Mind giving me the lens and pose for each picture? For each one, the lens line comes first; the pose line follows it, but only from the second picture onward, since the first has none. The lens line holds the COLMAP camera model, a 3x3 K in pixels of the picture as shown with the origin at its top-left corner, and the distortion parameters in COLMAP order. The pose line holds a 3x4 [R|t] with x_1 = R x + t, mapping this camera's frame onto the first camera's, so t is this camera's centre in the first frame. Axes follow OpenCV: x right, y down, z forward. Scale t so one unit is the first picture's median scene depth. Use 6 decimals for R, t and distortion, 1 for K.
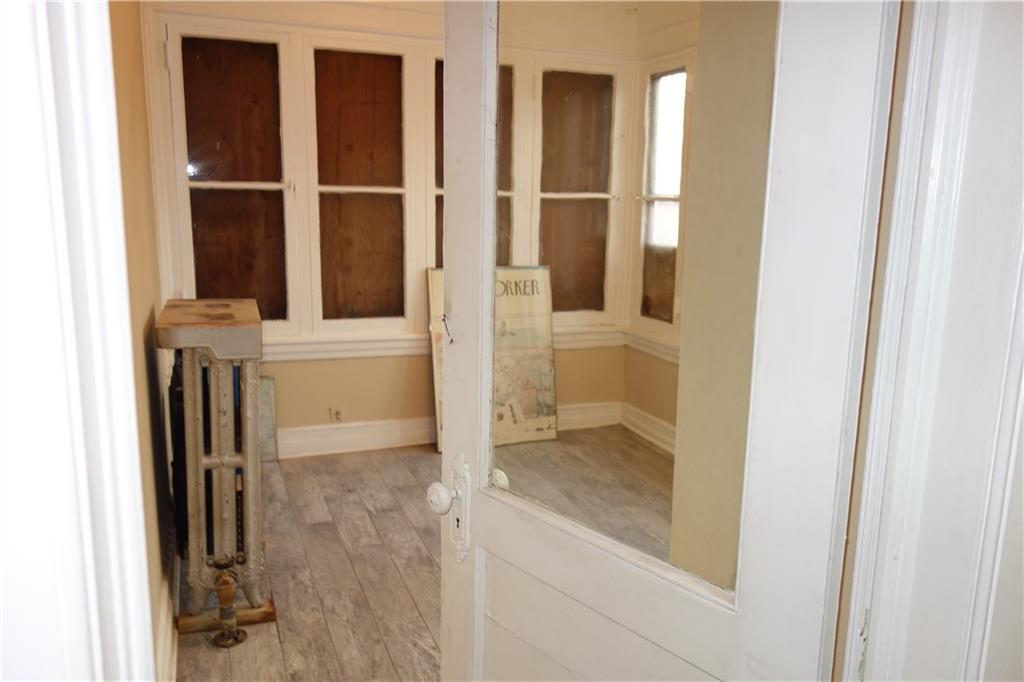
lens RADIAL K [[794.4, 0, 512.0], [0, 794.4, 341.0], [0, 0, 1]] dist [-0.002917, 0.002254]
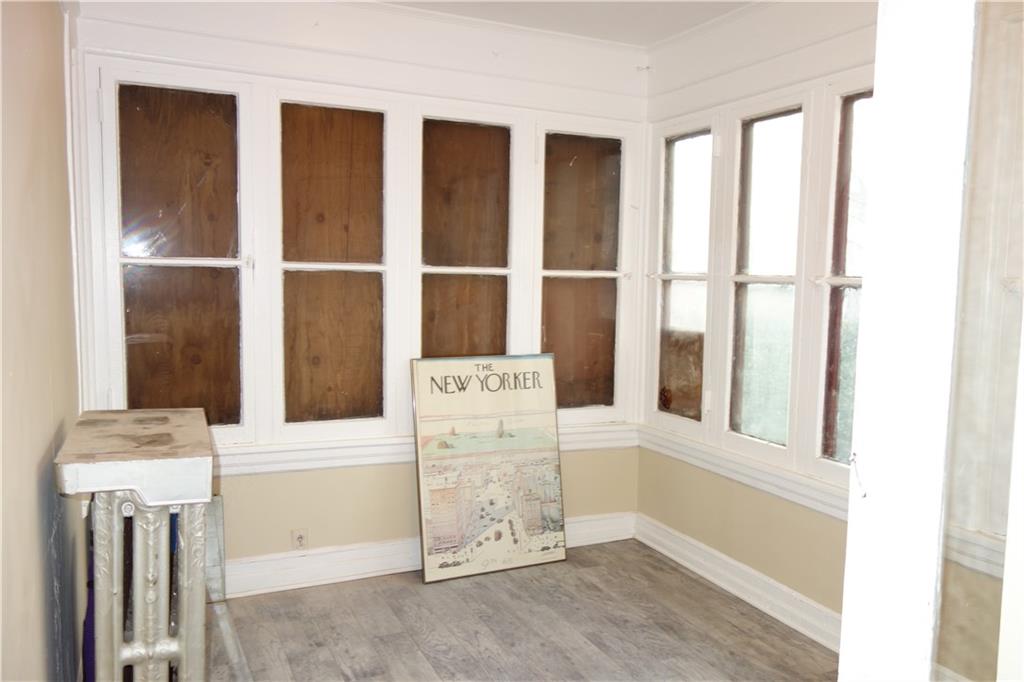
lens RADIAL K [[794.4, 0, 512.0], [0, 794.4, 341.0], [0, 0, 1]] dist [-0.002917, 0.002254]
pose [[0.997979, -0.006479, 0.063219, -0.054396], [0.012561, 0.995275, -0.096282, -0.028738], [-0.062296, 0.096881, 0.993344, 0.158634]]
